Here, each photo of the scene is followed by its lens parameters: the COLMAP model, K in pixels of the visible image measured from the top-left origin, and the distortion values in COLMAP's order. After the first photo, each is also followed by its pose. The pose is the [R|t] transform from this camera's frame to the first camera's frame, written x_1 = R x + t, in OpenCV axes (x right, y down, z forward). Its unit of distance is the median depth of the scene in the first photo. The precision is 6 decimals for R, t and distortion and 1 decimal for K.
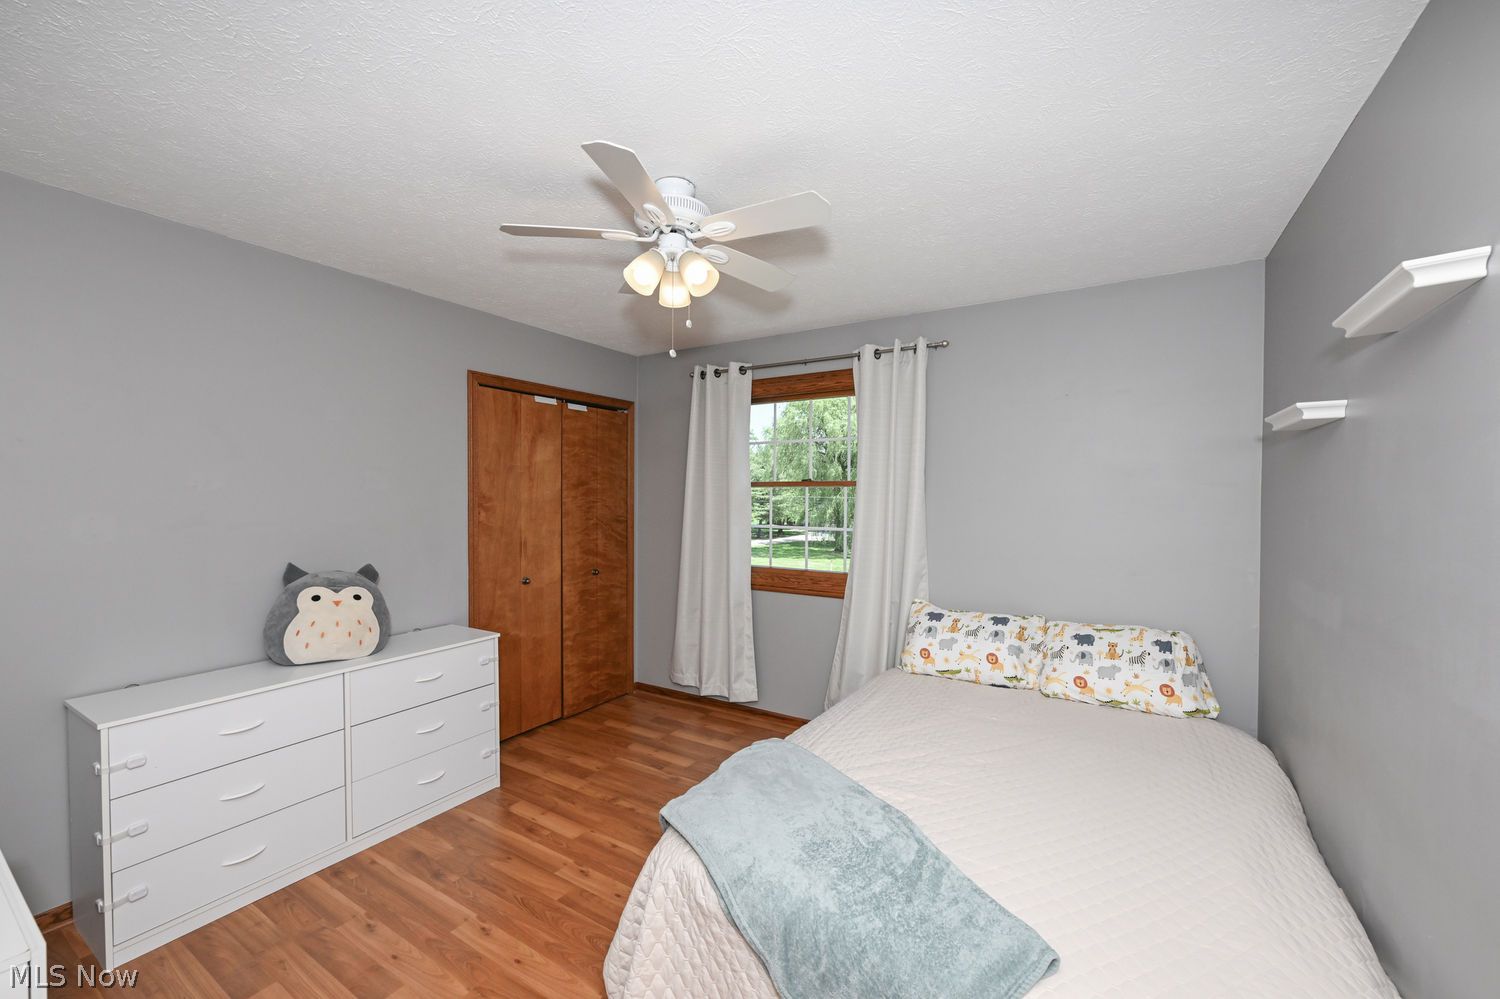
lens RADIAL K [[600.0, 0, 743.2], [0, 600.0, 502.9], [0, 0, 1]] dist [0.000690, -0.000131]
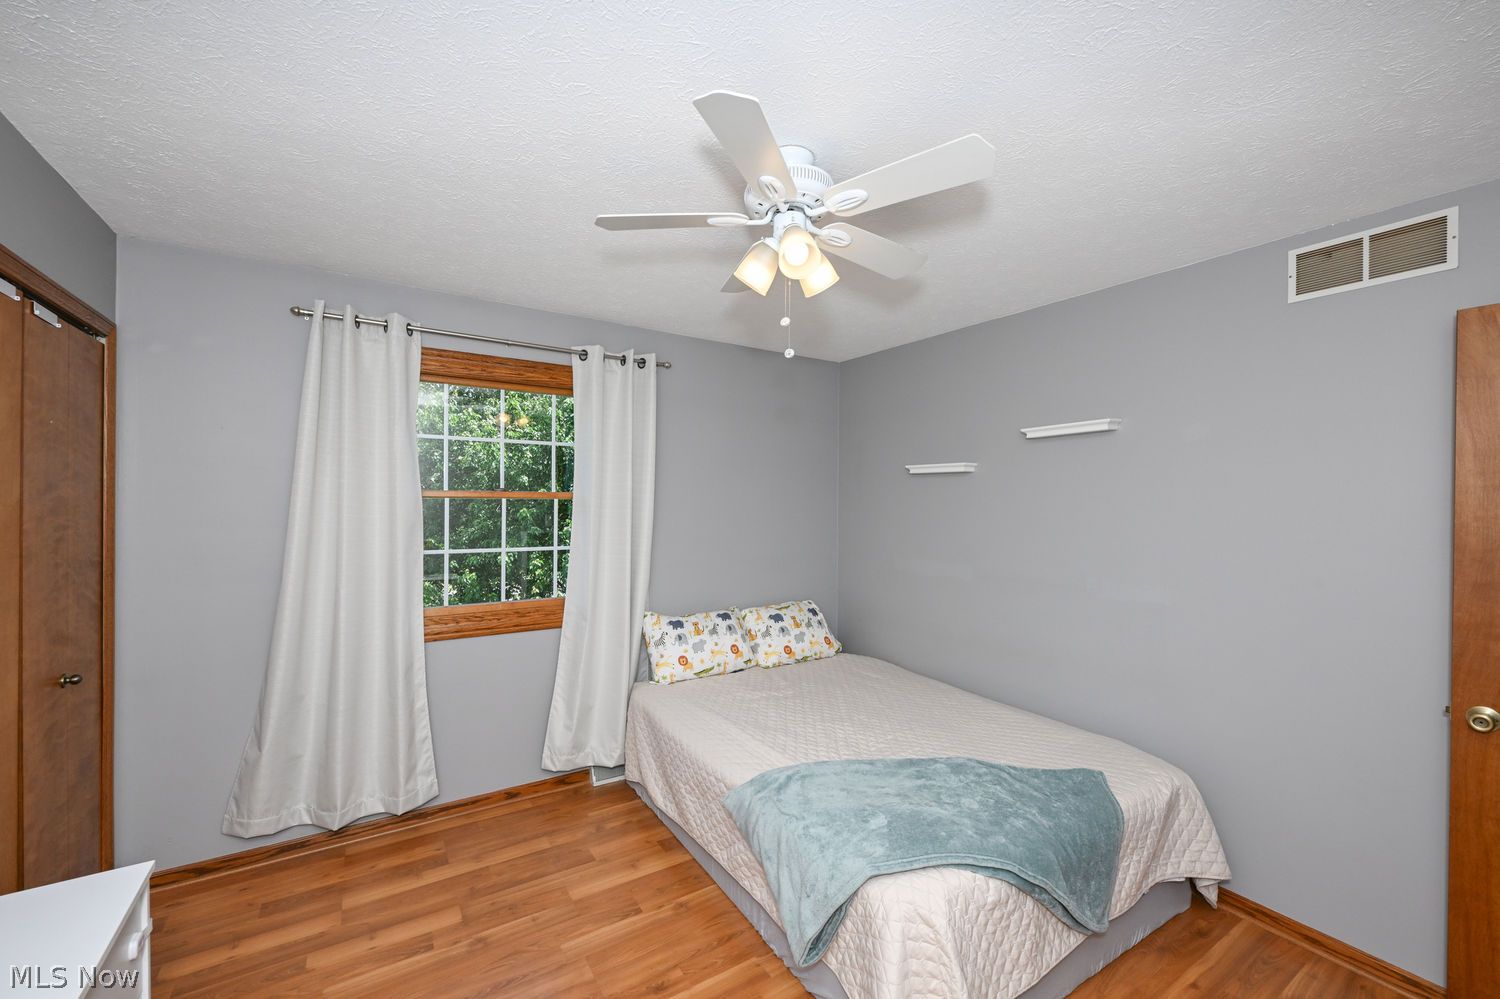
lens RADIAL K [[600.0, 0, 748.4], [0, 600.0, 500.4], [0, 0, 1]] dist [0.000690, -0.000131]
pose [[0.423292, 0.000357, 0.905993, -0.498356], [0.003250, 0.999993, -0.001913, -0.022303], [-0.905988, 0.003754, 0.423288, 0.376235]]
